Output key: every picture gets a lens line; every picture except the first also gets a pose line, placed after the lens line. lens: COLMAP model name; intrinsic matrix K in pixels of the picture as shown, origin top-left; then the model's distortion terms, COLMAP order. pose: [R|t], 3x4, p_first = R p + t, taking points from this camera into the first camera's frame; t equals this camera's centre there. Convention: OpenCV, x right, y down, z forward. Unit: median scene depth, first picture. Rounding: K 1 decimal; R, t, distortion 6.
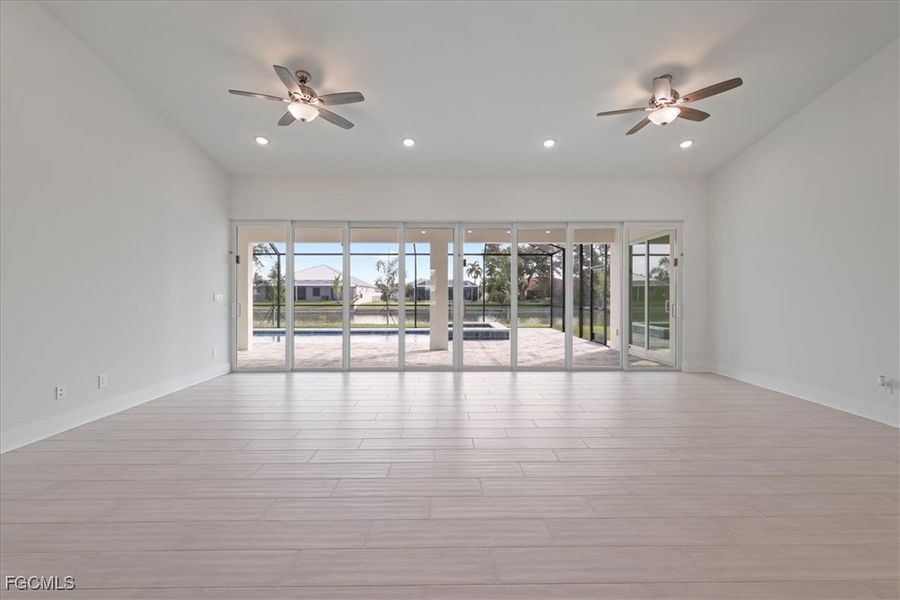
lens RADIAL K [[380.2, 0, 450.6], [0, 380.2, 296.4], [0, 0, 1]] dist [-0.001729, -0.000093]
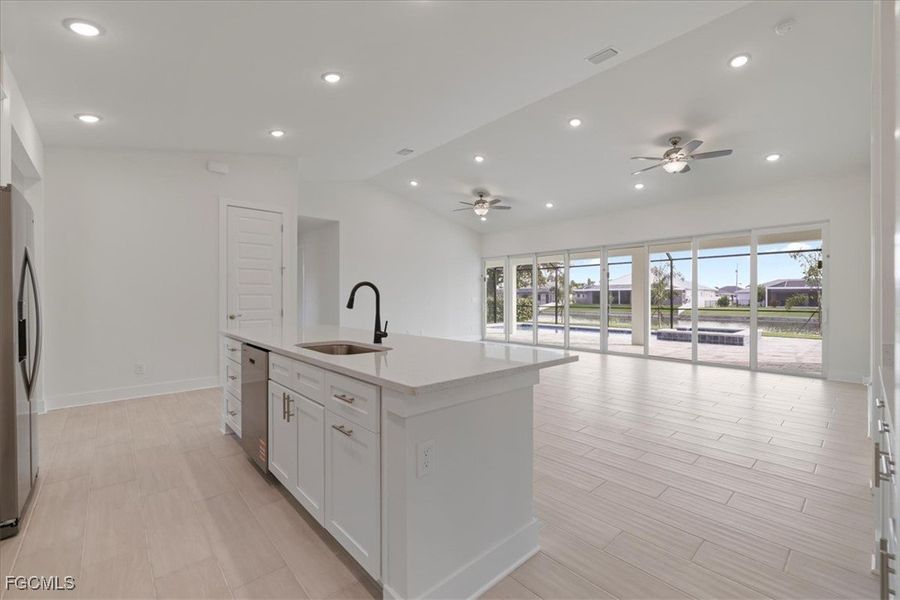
lens RADIAL K [[380.2, 0, 450.6], [0, 380.2, 296.4], [0, 0, 1]] dist [-0.001729, -0.000093]
pose [[0.659015, -0.002956, -0.752124, 0.414463], [-0.005319, 0.999949, -0.008590, 0.002191], [0.752111, 0.009662, 0.658966, -0.195324]]
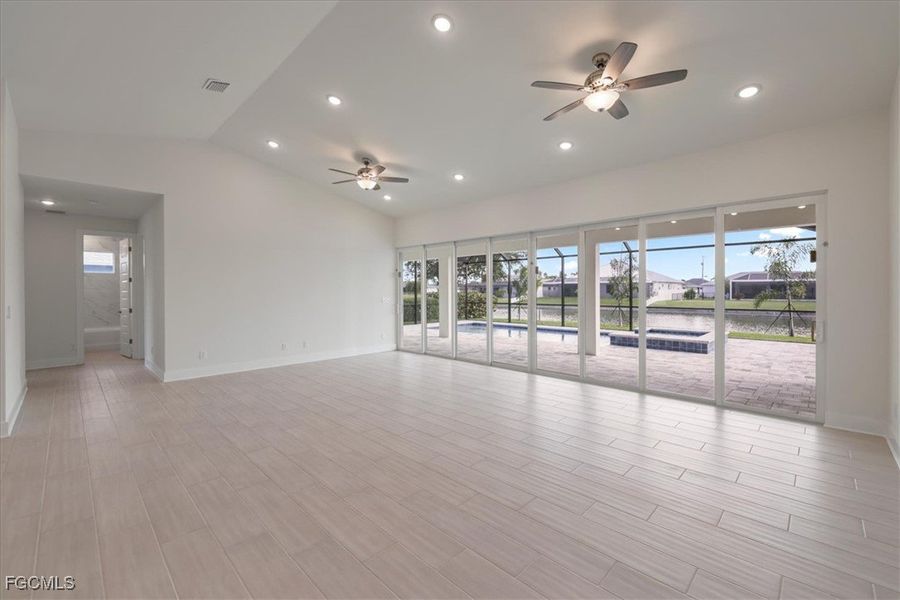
lens RADIAL K [[381.0, 0, 450.6], [0, 381.0, 290.1], [0, 0, 1]] dist [-0.001915, -0.000140]
pose [[0.702916, -0.002793, -0.711267, 0.367988], [-0.001467, 0.999984, -0.005376, -0.015840], [0.711271, 0.004823, 0.702901, 0.057690]]
